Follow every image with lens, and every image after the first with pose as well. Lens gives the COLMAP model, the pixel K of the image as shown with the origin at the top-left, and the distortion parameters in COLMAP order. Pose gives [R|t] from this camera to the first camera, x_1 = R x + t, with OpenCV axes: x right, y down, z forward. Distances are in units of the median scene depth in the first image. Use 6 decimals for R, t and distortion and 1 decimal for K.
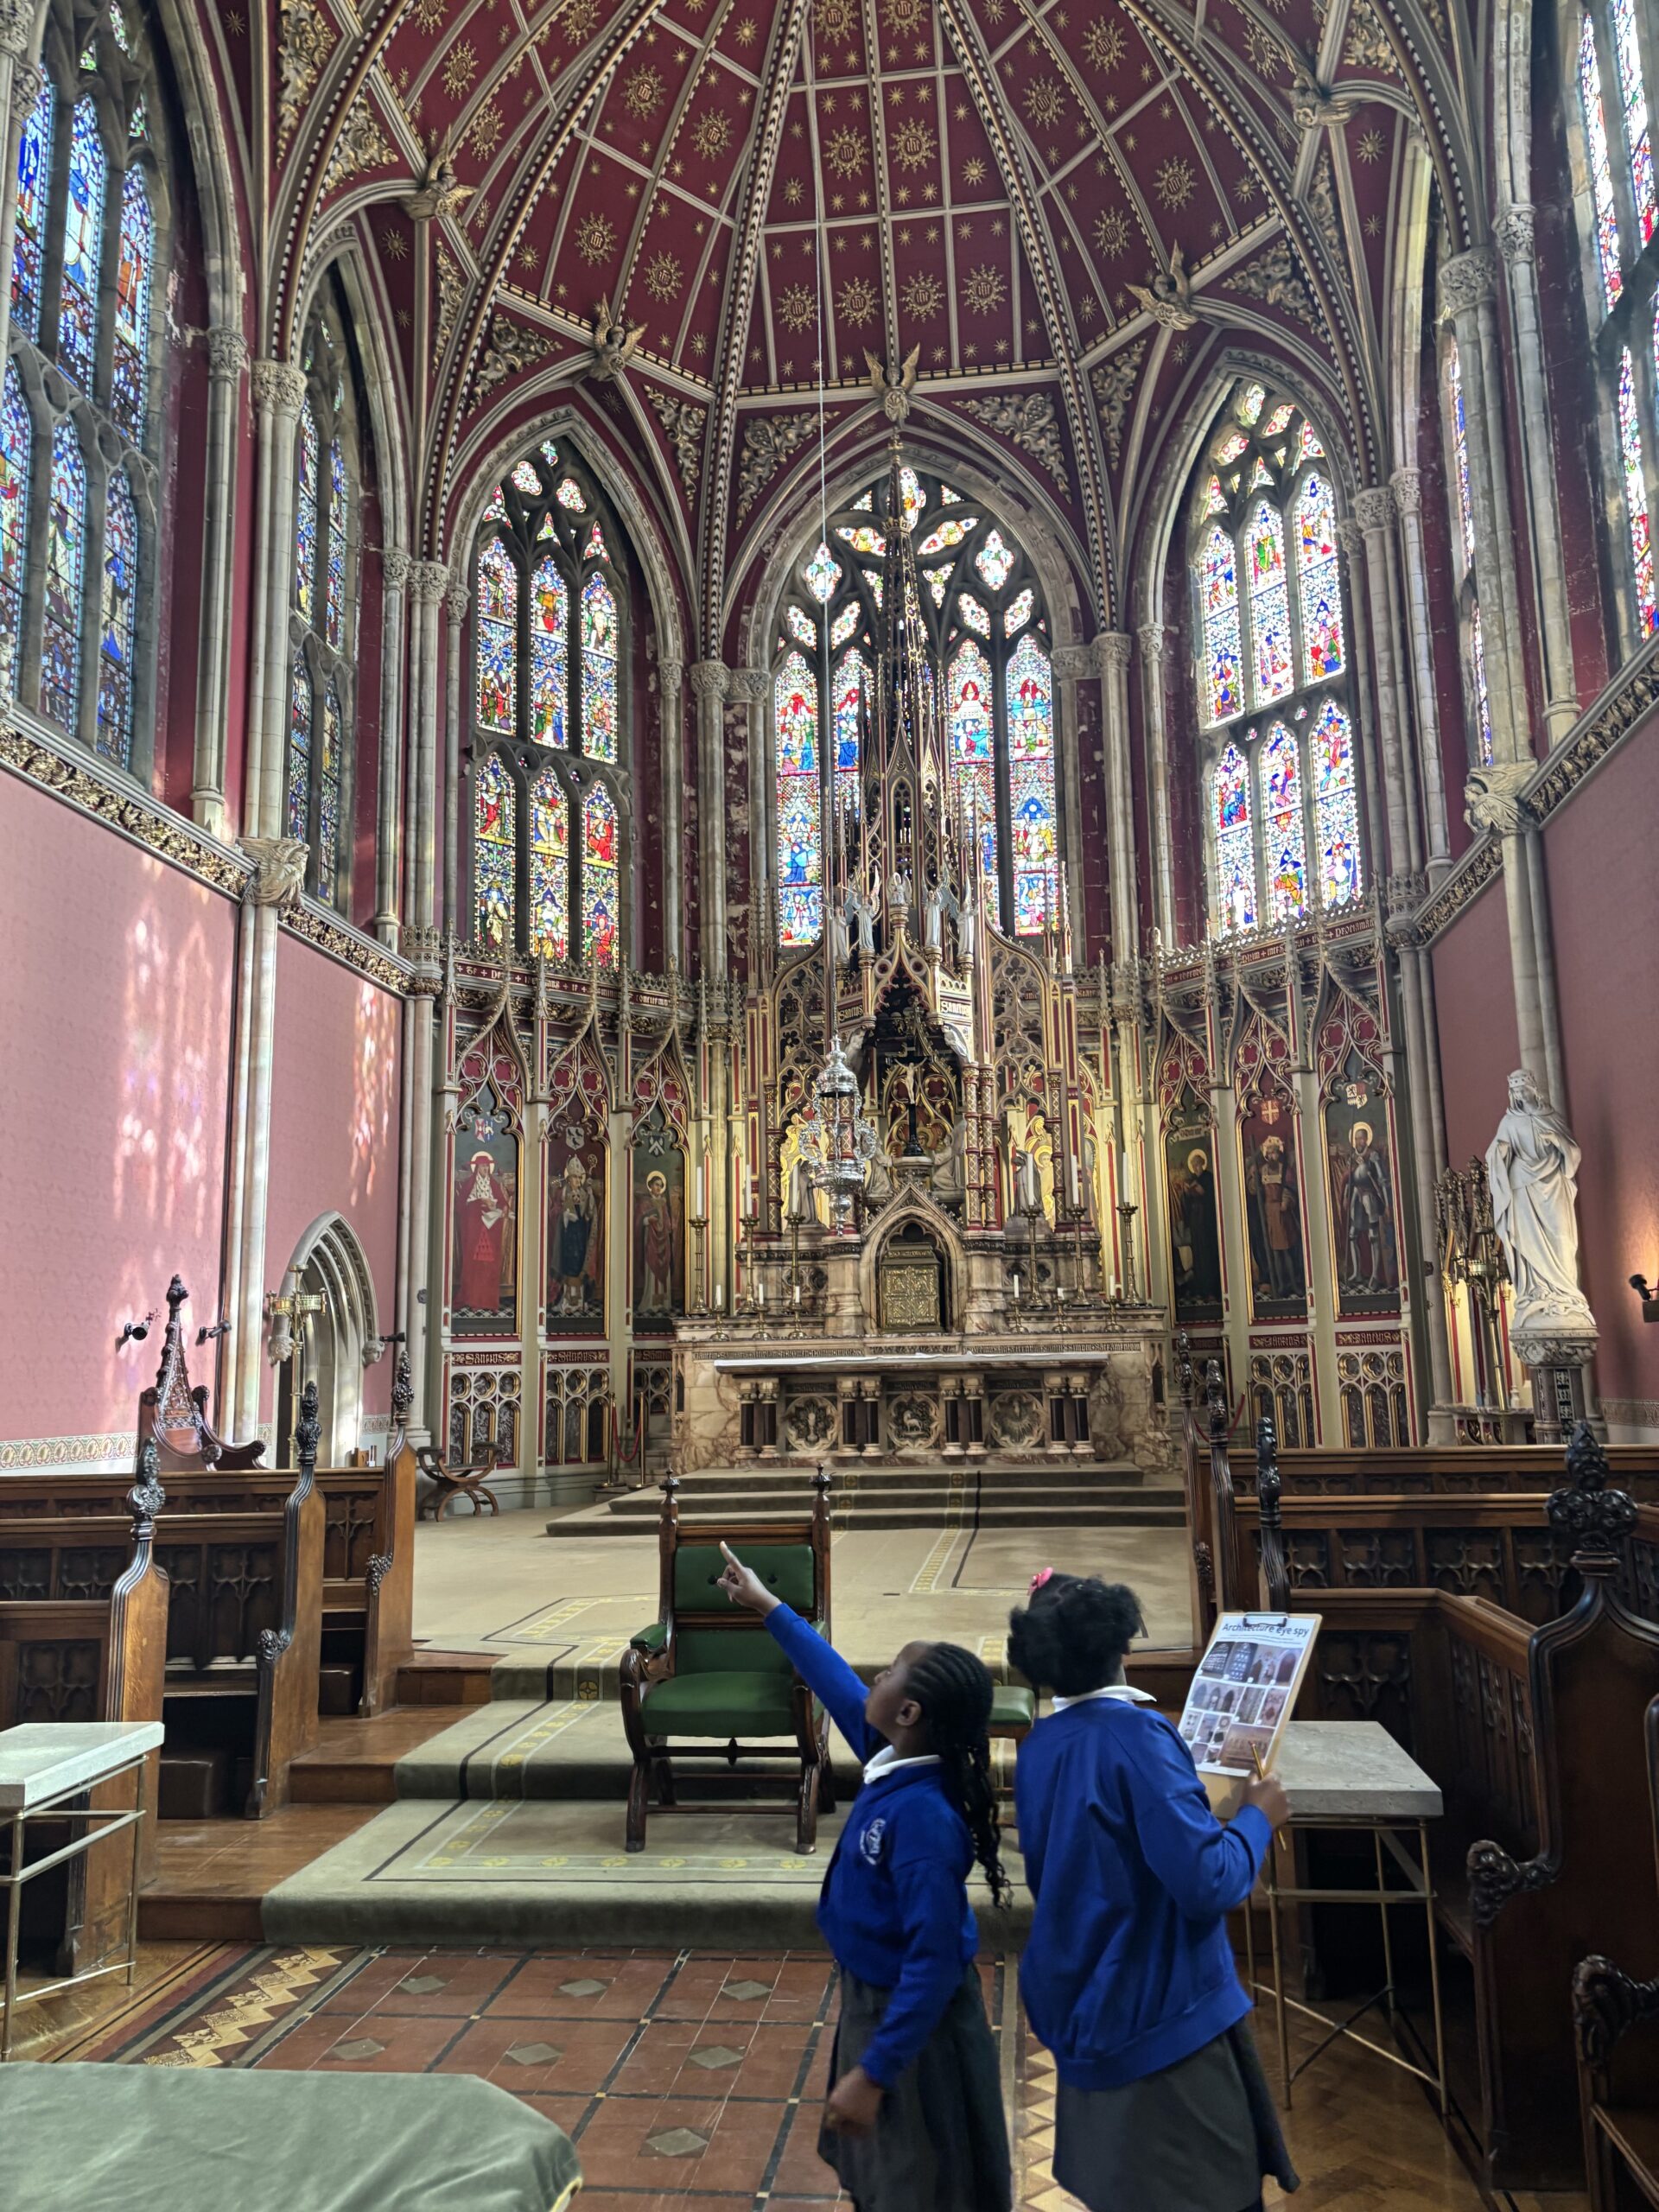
lens RADIAL K [[1699.4, 0, 838.3], [0, 1699.4, 1049.7], [0, 0, 1]] dist [0.158929, -0.226448]
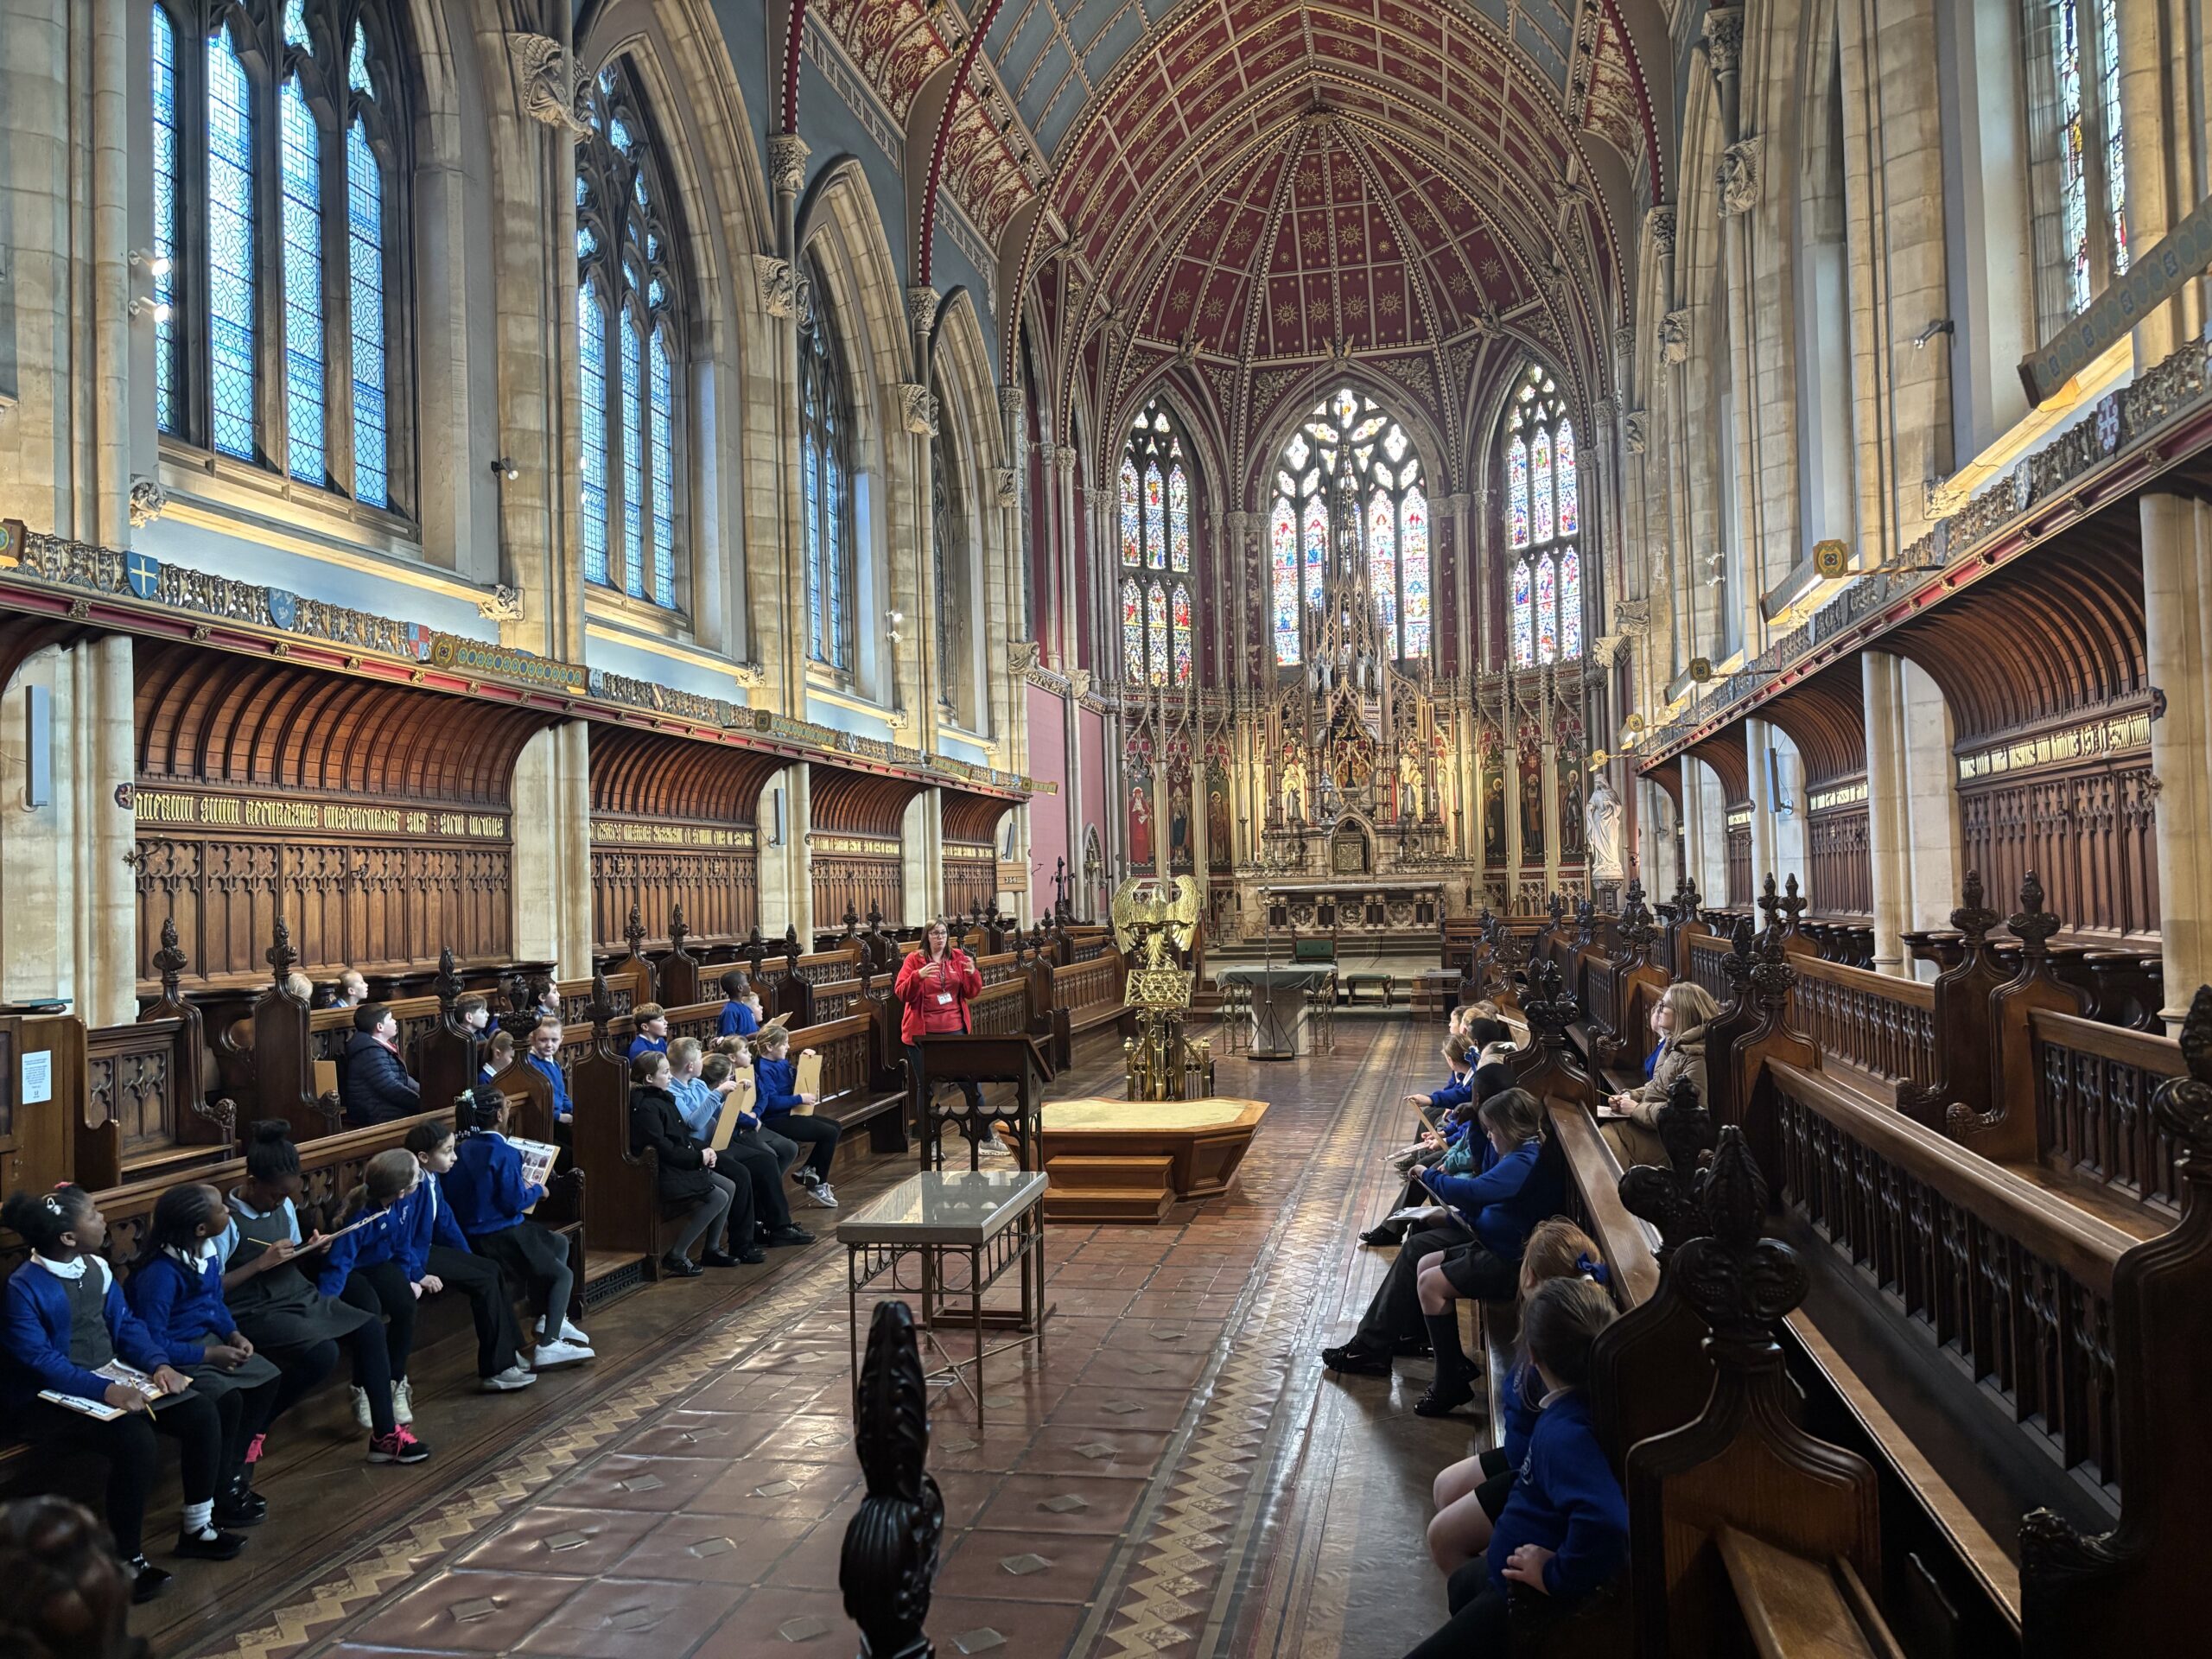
lens RADIAL K [[1646.1, 0, 1106.0], [0, 1646.1, 829.5], [0, 0, 1]] dist [0.153722, -0.459247]
pose [[0.995695, -0.007966, -0.092351, -0.058695], [0.022151, 0.987882, 0.153618, -0.178968], [0.090008, -0.155002, 0.983805, -0.879346]]
